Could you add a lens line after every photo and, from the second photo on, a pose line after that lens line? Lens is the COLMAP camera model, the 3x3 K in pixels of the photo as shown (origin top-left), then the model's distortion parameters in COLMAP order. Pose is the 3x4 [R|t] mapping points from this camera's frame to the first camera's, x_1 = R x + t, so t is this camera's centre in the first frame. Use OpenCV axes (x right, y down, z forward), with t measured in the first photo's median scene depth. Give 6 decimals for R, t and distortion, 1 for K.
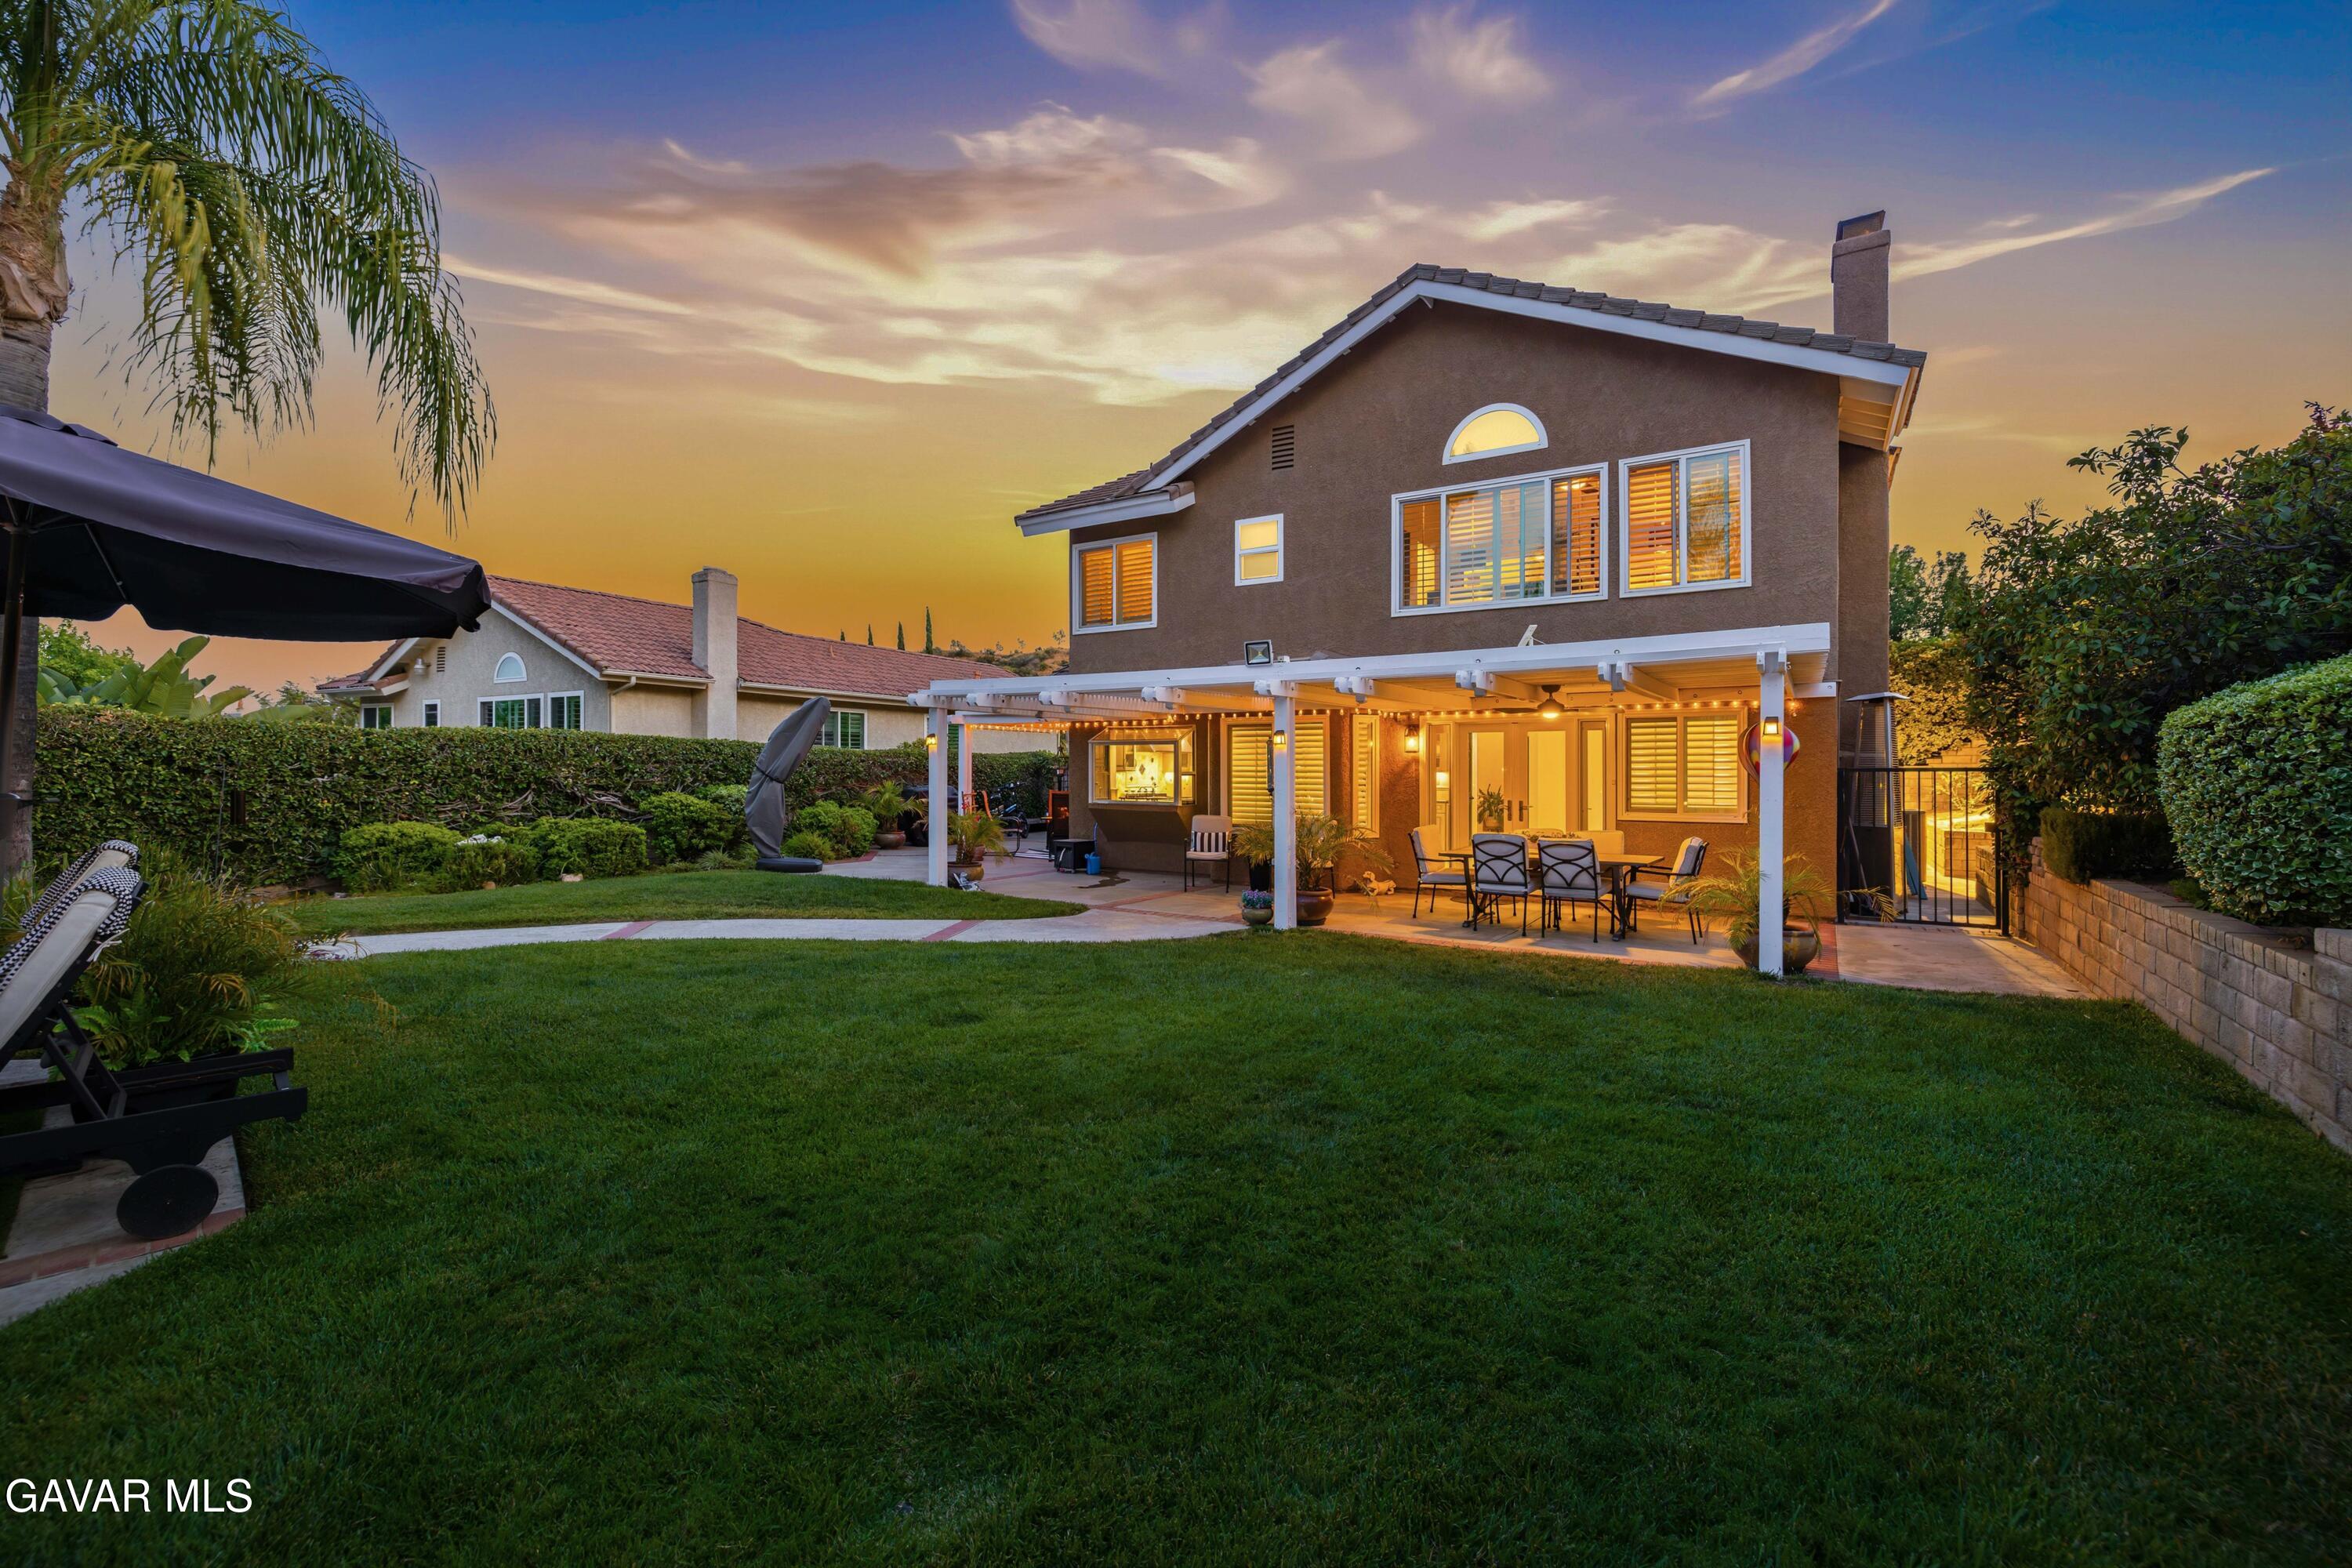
lens RADIAL K [[973.4, 0, 1177.9], [0, 973.4, 768.4], [0, 0, 1]] dist [-0.002330, -0.000018]
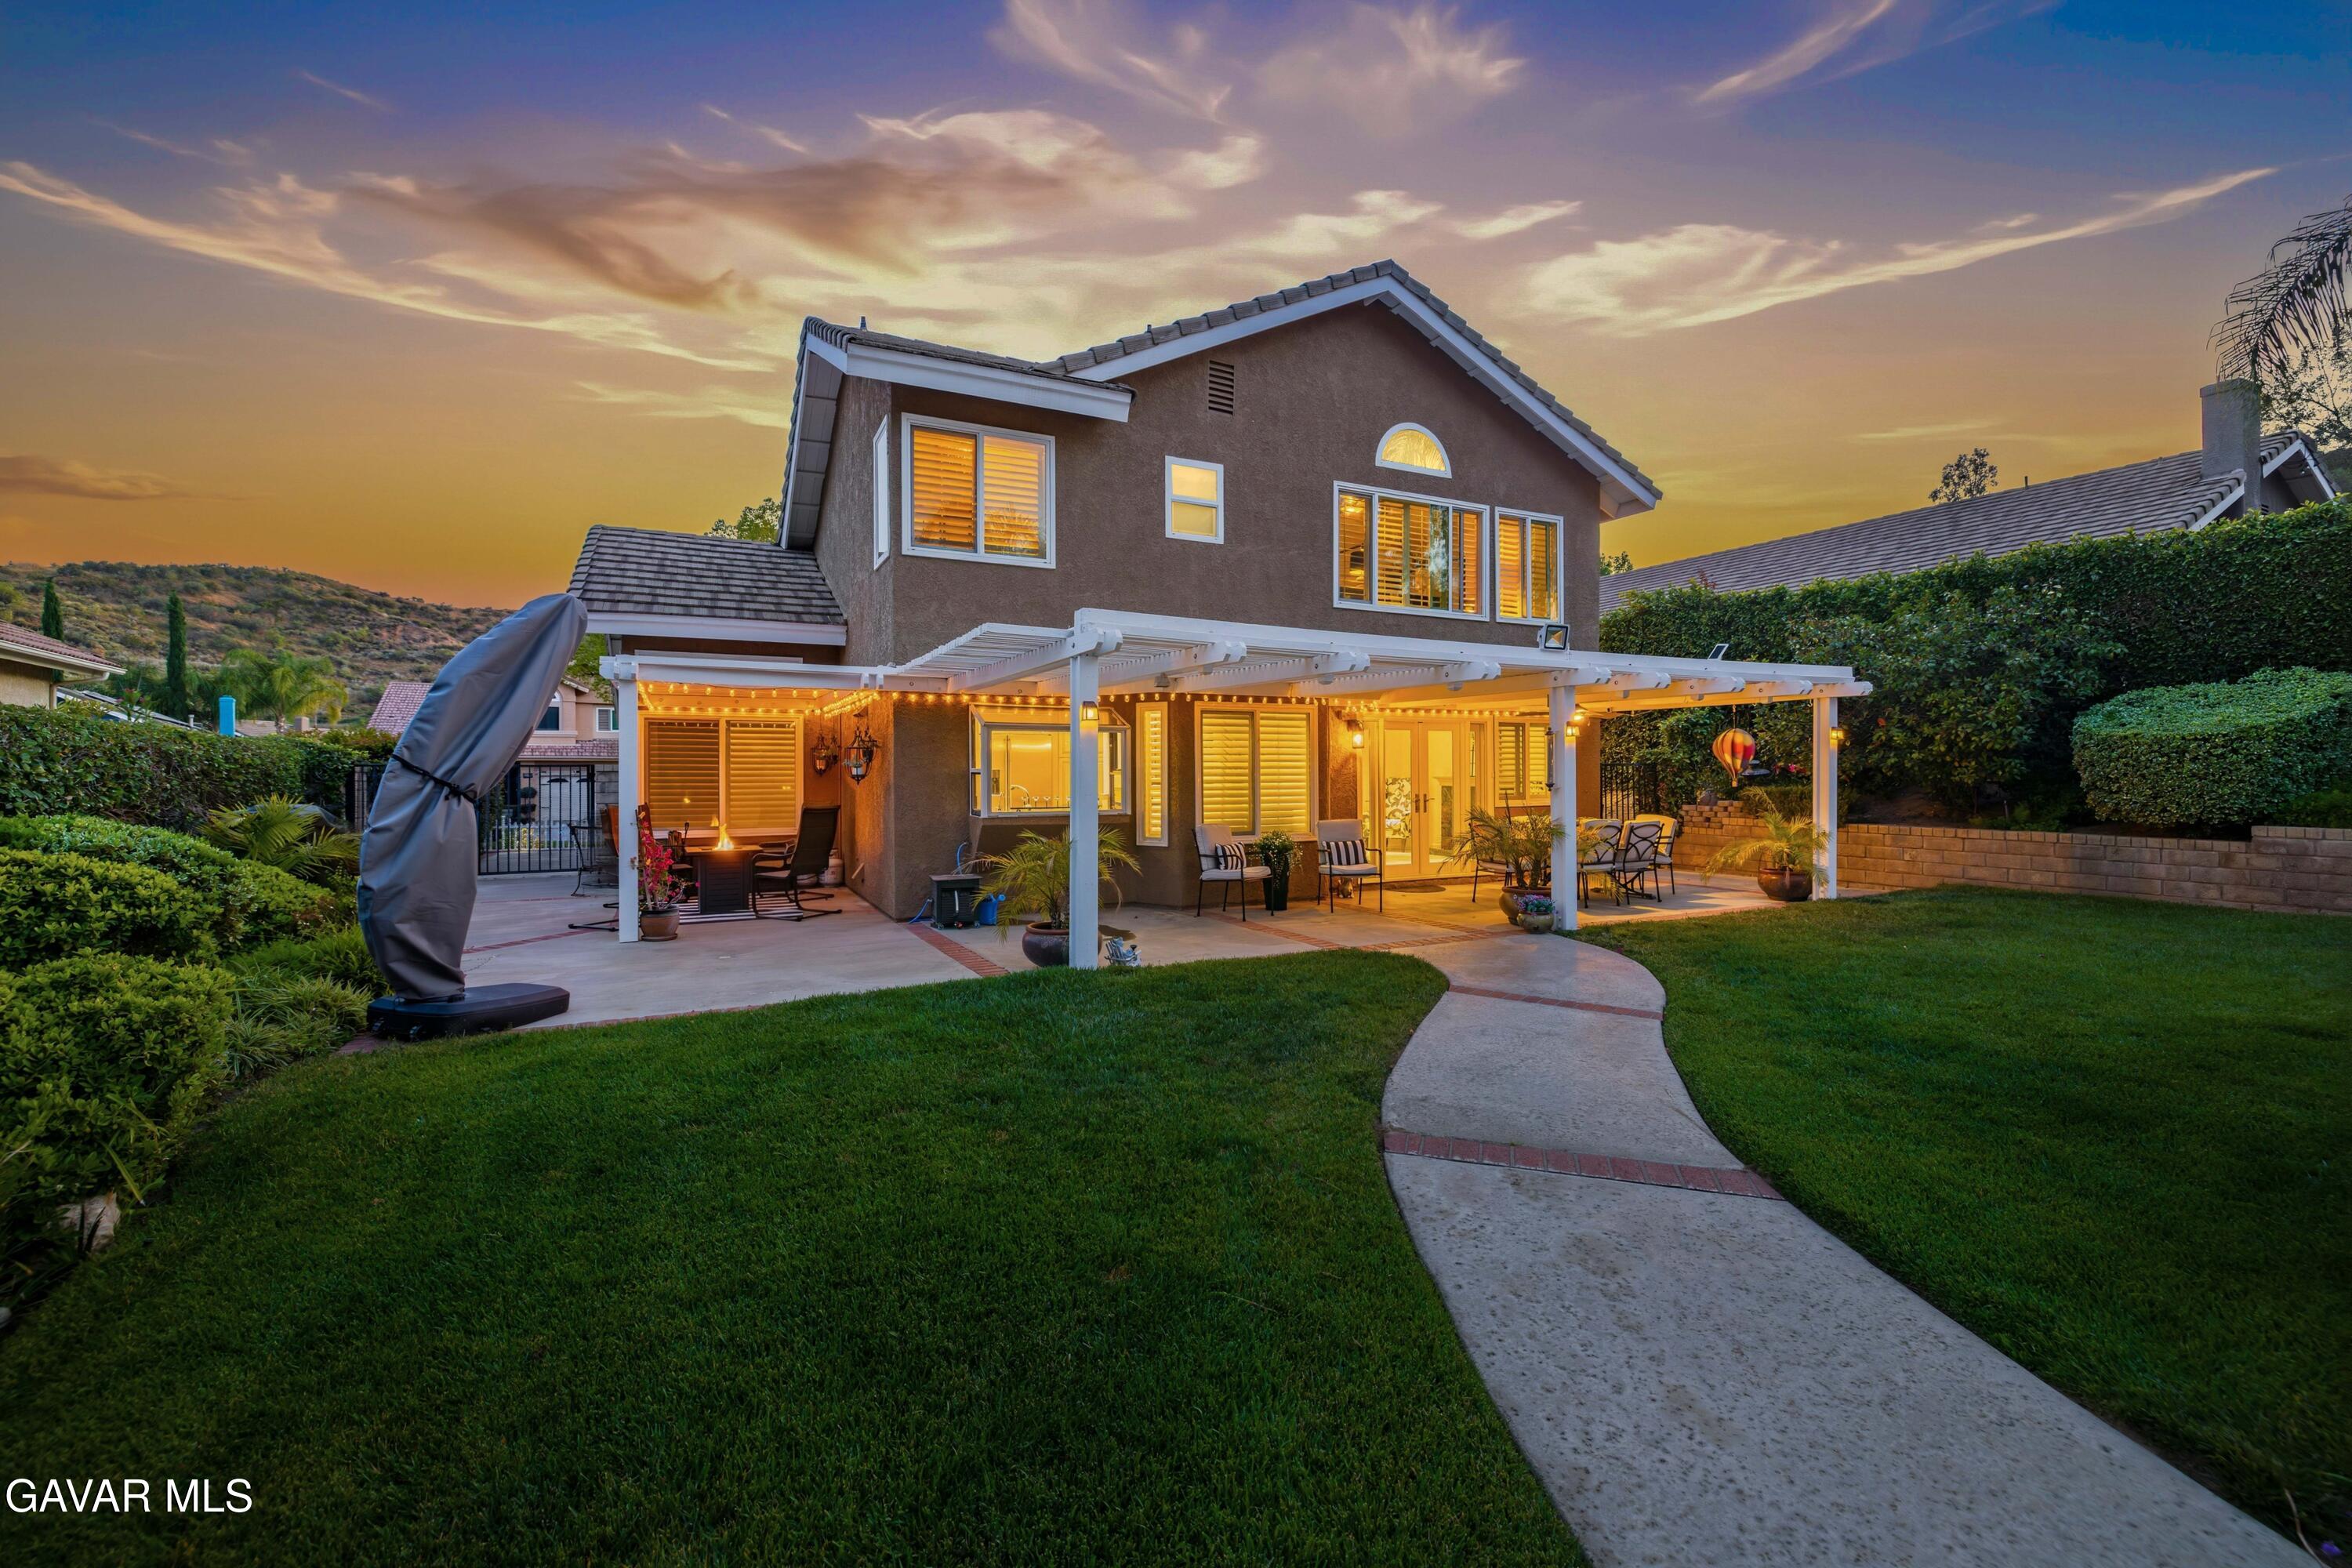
lens RADIAL K [[973.4, 0, 1177.2], [0, 973.4, 772.2], [0, 0, 1]] dist [-0.002330, -0.000018]
pose [[0.514196, -0.002772, 0.857668, -0.651514], [0.003831, 0.999992, 0.000935, 0.005784], [-0.857664, 0.002805, 0.514203, 0.605300]]
